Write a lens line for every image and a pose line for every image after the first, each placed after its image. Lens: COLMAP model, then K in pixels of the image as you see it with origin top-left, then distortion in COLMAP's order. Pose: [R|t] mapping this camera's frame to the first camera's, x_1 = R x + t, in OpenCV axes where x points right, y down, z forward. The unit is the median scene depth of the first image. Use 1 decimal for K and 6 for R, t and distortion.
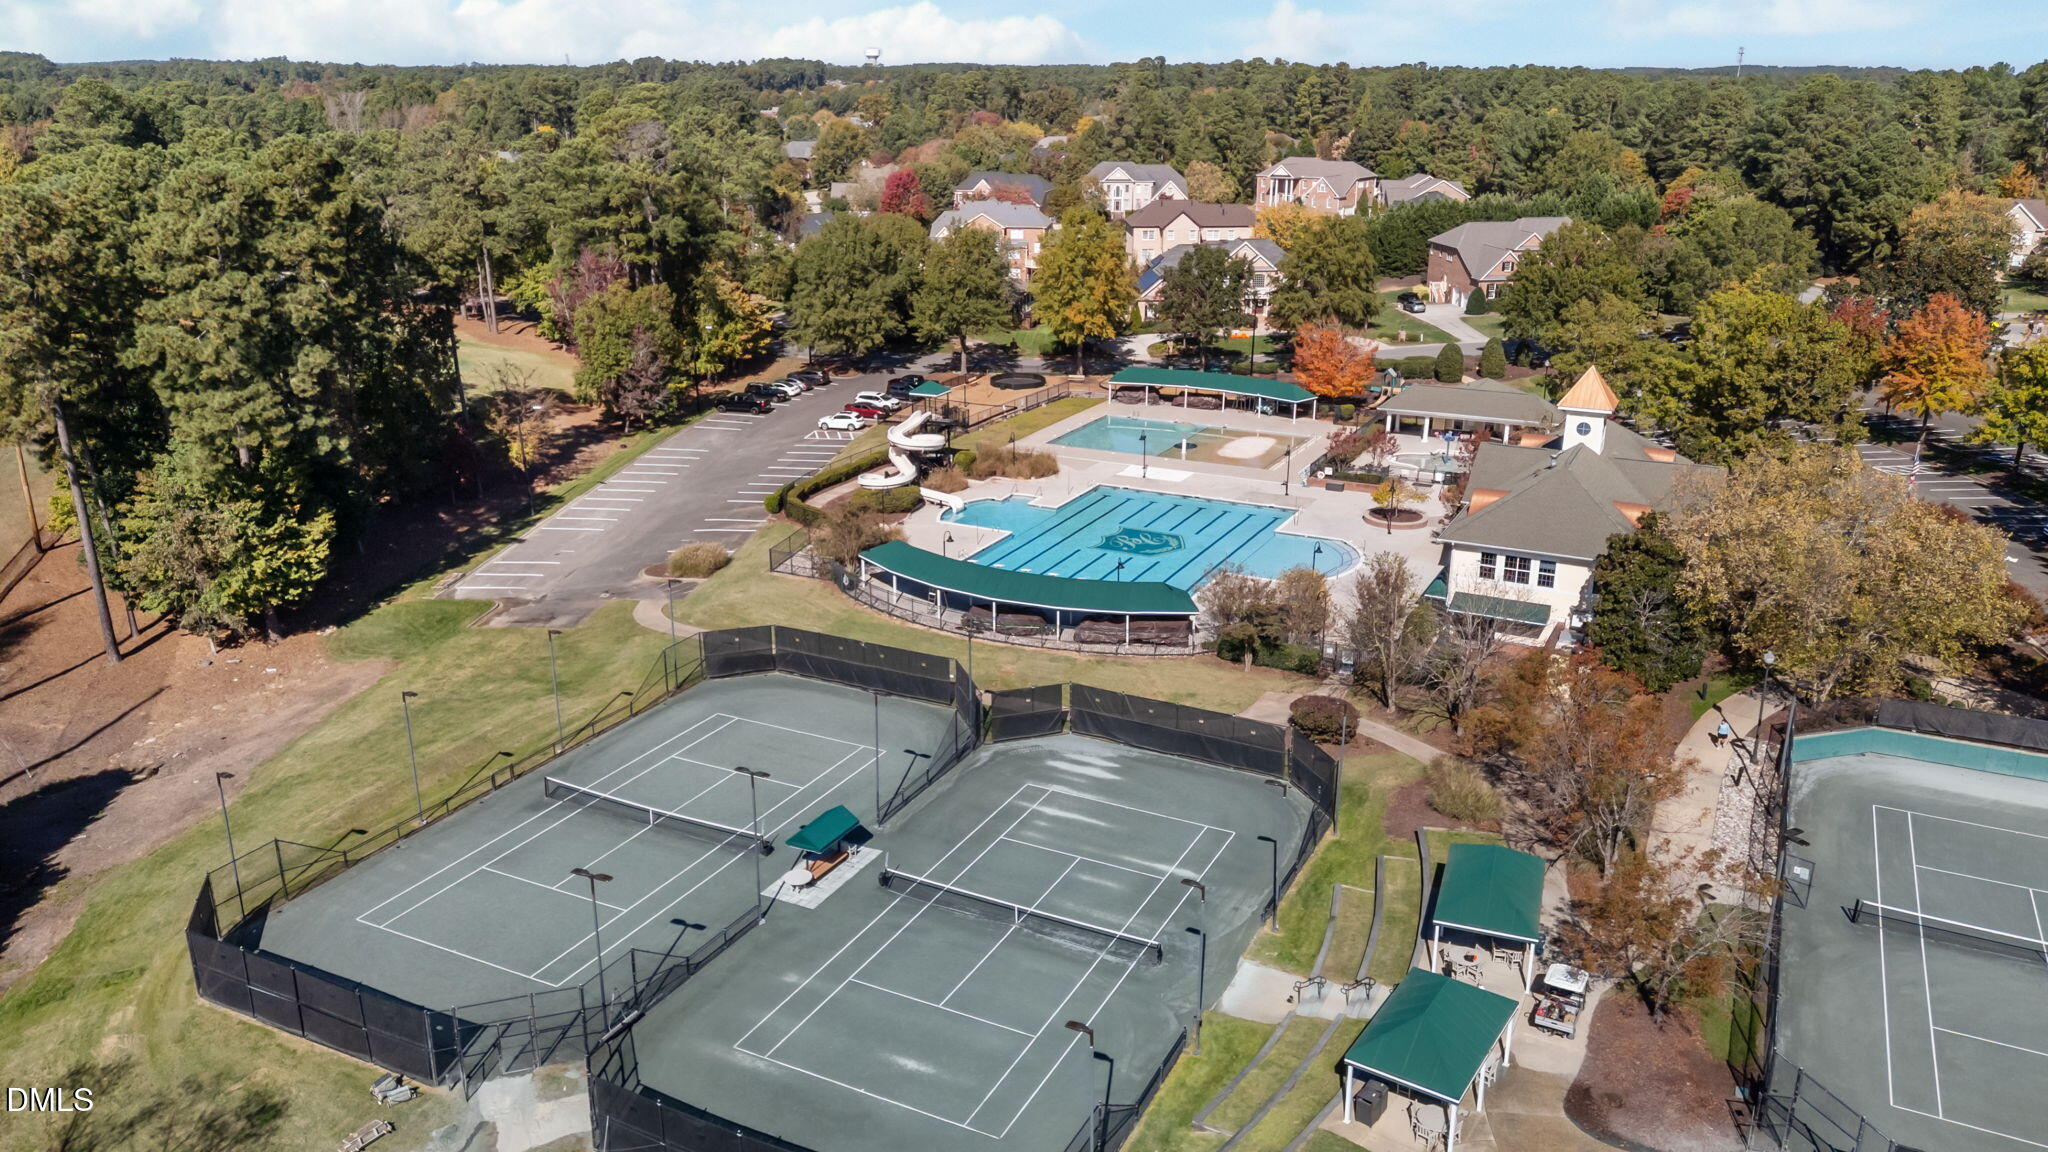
lens RADIAL K [[1496.5, 0, 1021.8], [0, 1496.5, 577.0], [0, 0, 1]] dist [0.051663, -0.005234]
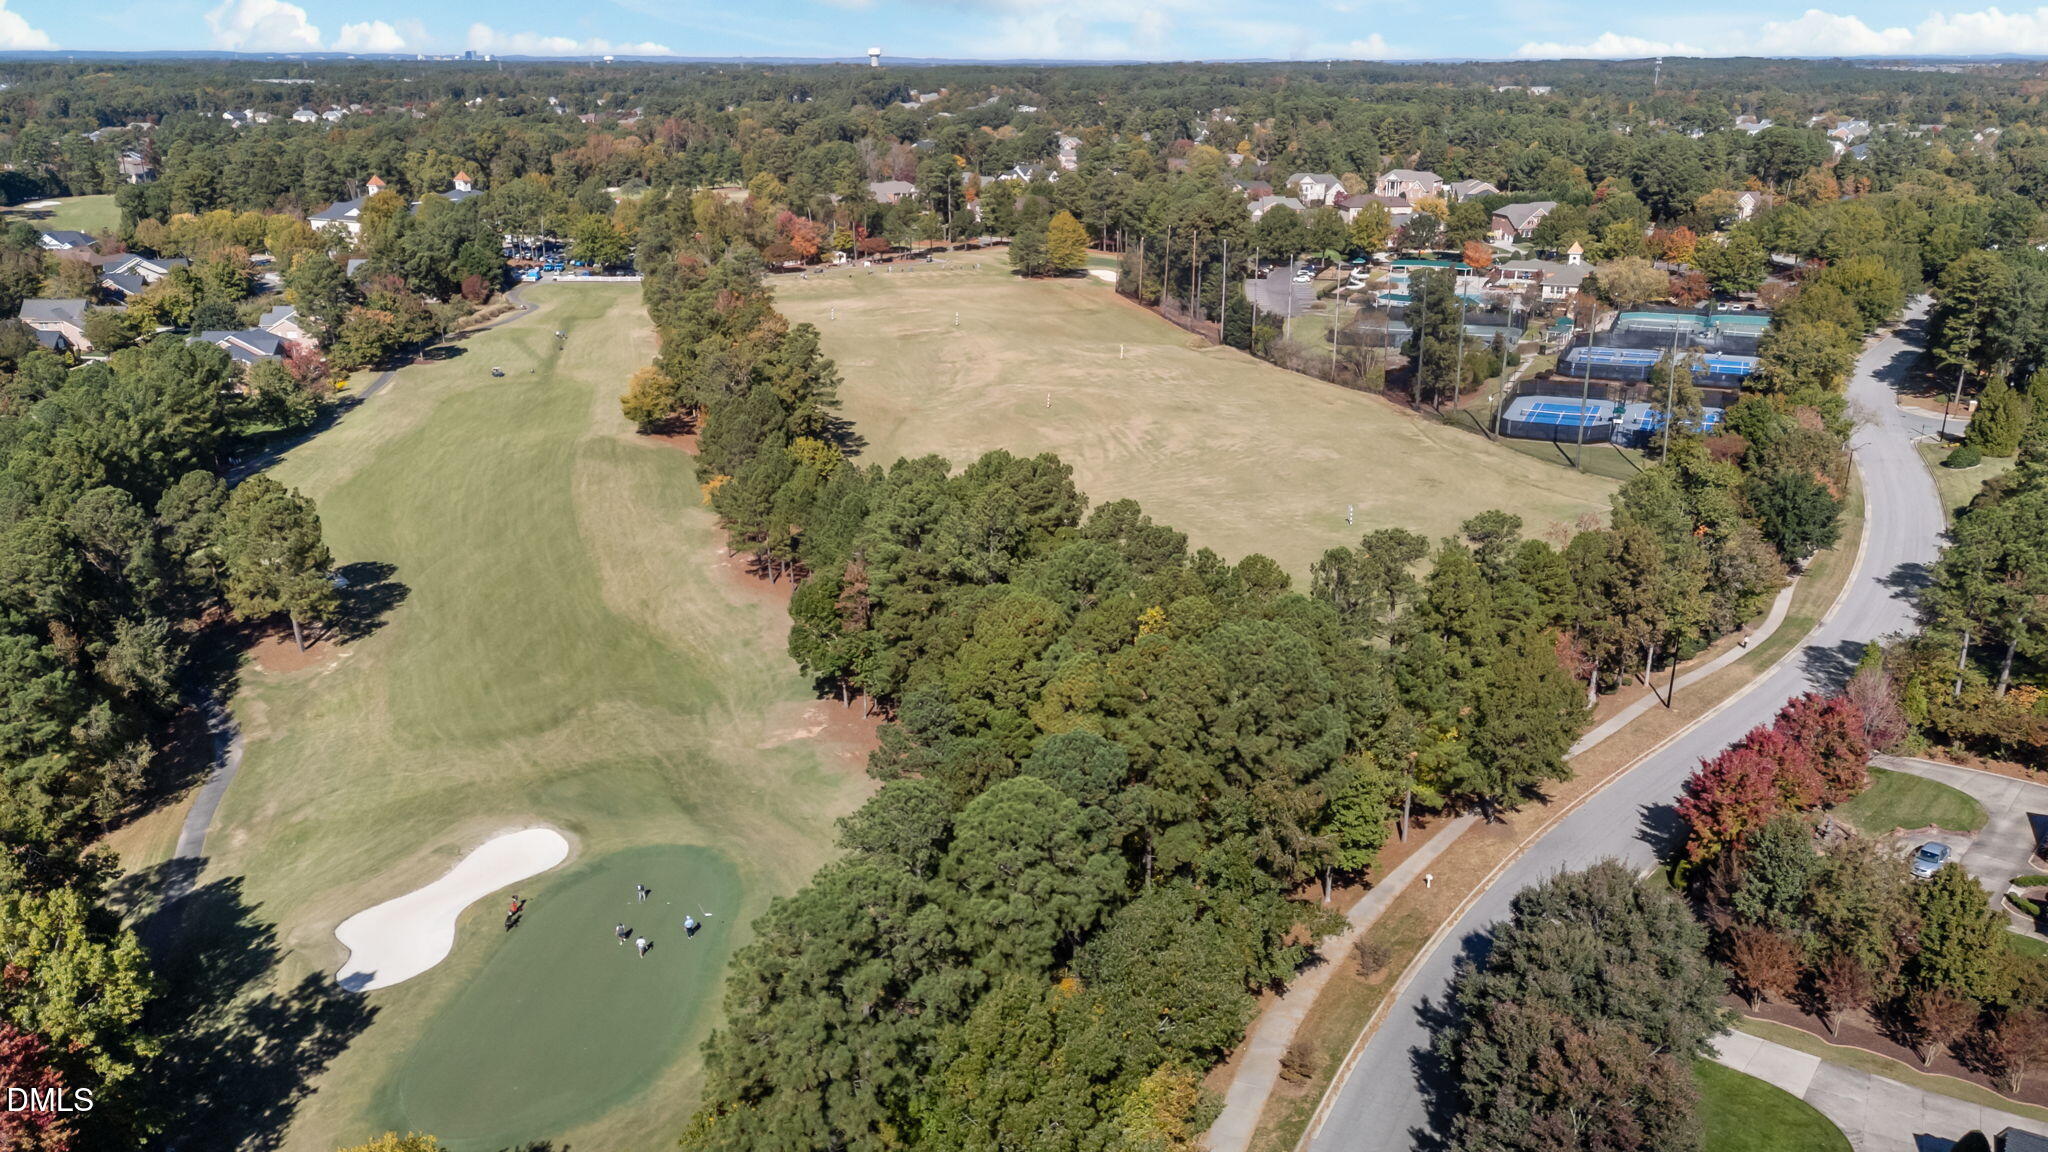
lens RADIAL K [[1496.5, 0, 1028.1], [0, 1496.5, 566.6], [0, 0, 1]] dist [0.051663, -0.005234]
pose [[0.999199, -0.016676, 0.036380, -0.482413], [0.016540, 0.999855, 0.004047, 0.267533], [-0.036442, -0.003442, 0.999330, -1.152188]]
